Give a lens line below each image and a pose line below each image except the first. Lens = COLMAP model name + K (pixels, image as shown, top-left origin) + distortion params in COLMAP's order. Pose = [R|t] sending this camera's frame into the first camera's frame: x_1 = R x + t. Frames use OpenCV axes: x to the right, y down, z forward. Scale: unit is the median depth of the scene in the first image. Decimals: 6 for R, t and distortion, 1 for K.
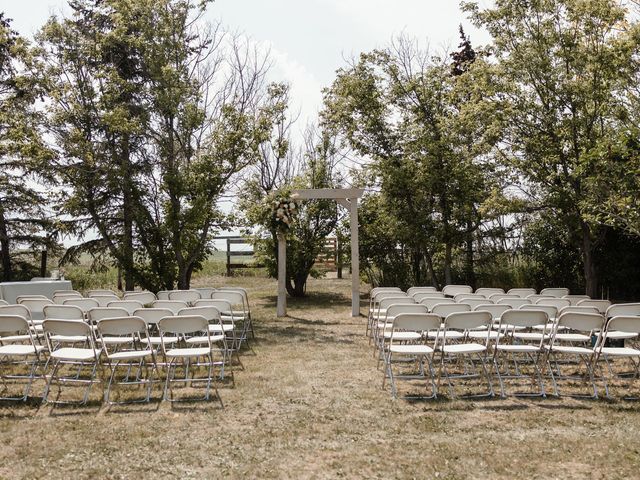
lens RADIAL K [[734.5, 0, 320.0], [0, 734.5, 240.0], [0, 0, 1]] dist [0.002509, 0.001101]
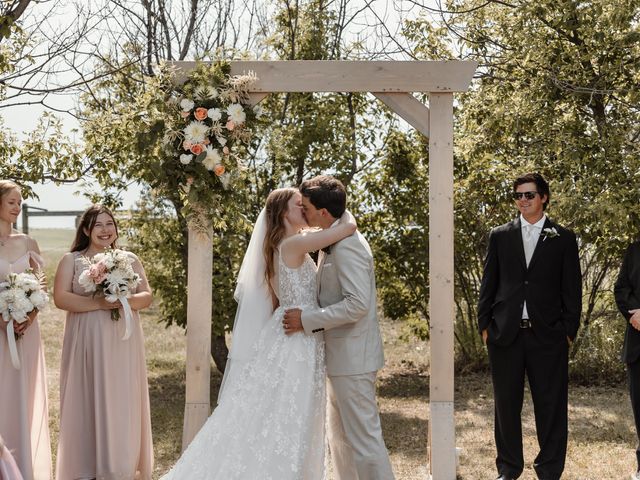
lens RADIAL K [[1161.4, 0, 320.0], [0, 1161.4, 240.0], [0, 0, 1]] dist [0.028283, 0.020277]
pose [[0.998856, 0.013214, 0.045966, -0.024227], [-0.014140, 0.999702, 0.019874, -0.005353], [-0.045689, -0.020502, 0.998745, 0.515634]]
